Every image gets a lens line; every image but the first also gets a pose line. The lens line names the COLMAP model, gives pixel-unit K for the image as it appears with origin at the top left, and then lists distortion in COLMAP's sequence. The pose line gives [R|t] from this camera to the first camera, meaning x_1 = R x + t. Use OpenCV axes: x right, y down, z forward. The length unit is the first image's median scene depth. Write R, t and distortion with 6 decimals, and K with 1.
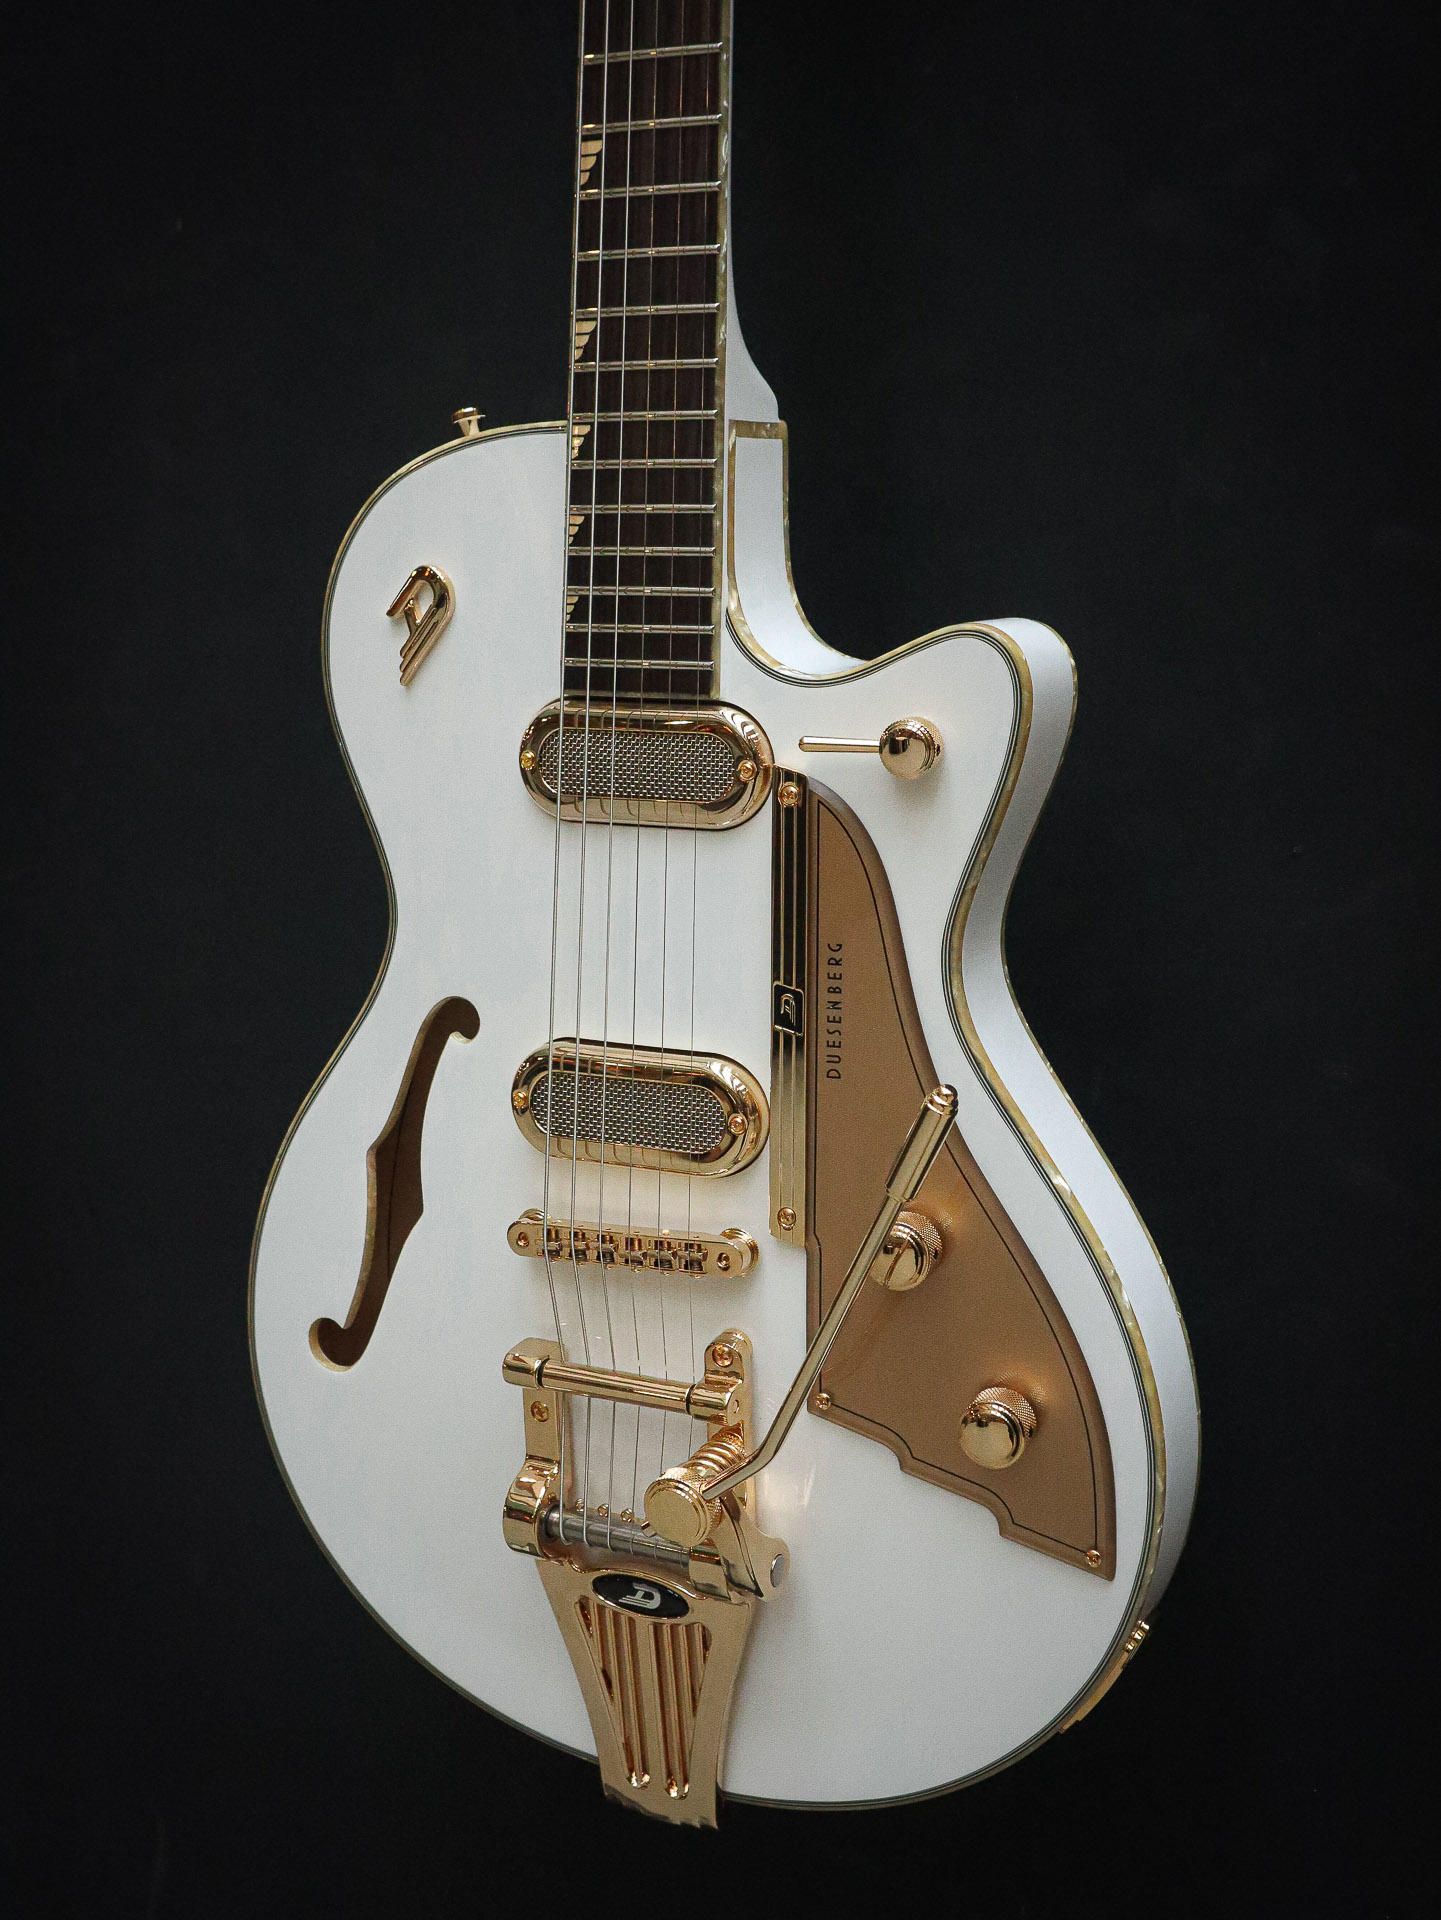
lens RADIAL K [[2352.5, 0, 720.5], [0, 2352.5, 960.0], [0, 0, 1]] dist [0.018457, 0.012679]
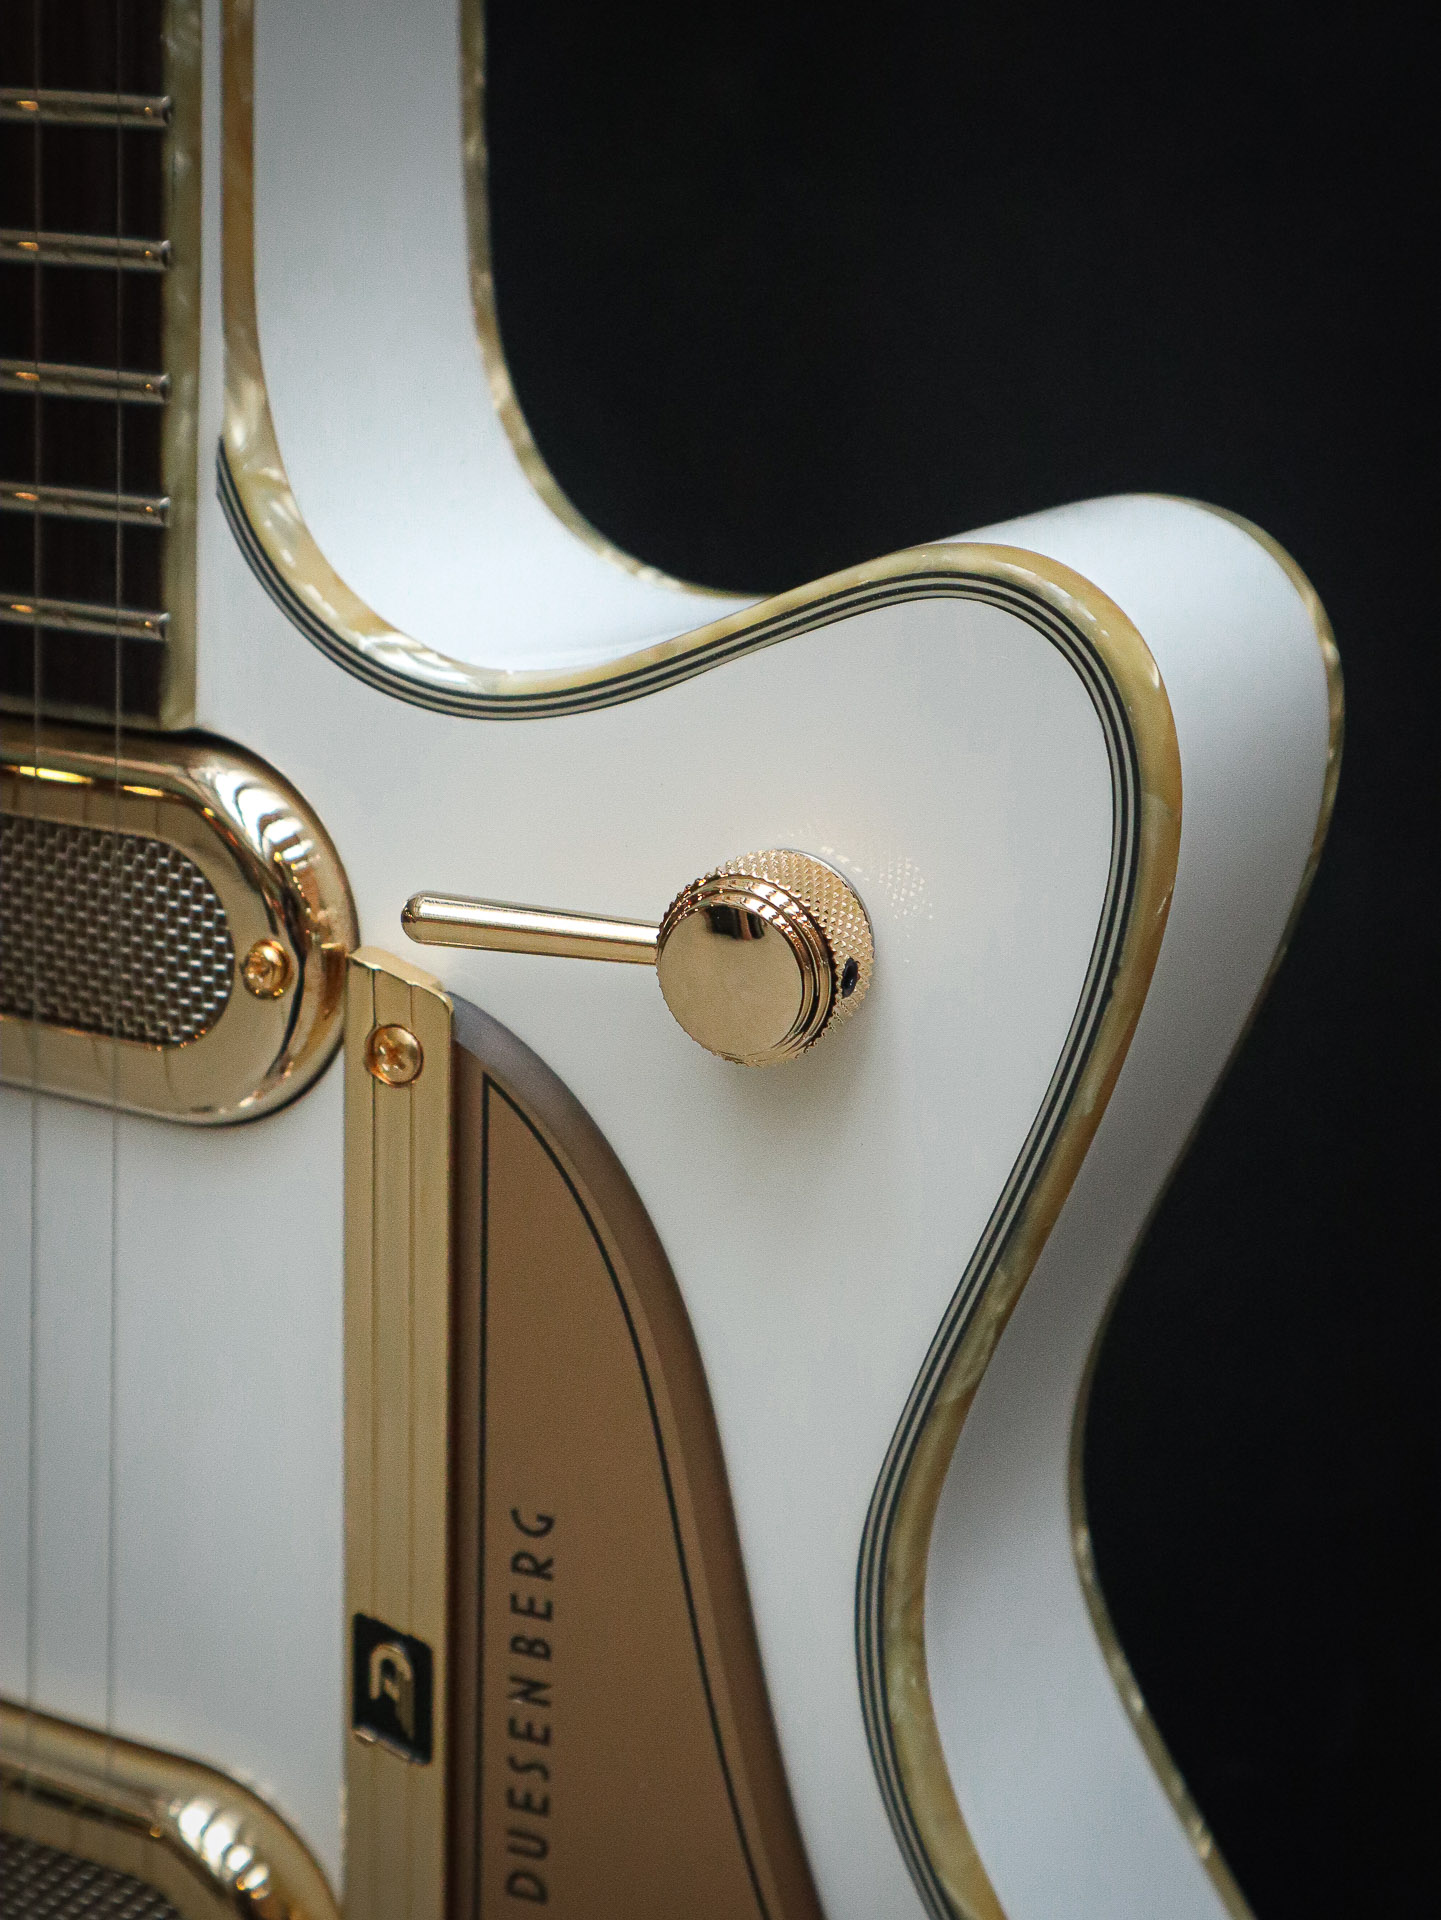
lens RADIAL K [[3143.9, 0, 720.5], [0, 3143.9, 960.0], [0, 0, 1]] dist [0.036967, 0.040737]
pose [[0.998191, 0.040414, -0.044523, 0.089653], [-0.035921, 0.994589, 0.097476, -0.123591], [0.048221, -0.095701, 0.994241, 0.580878]]
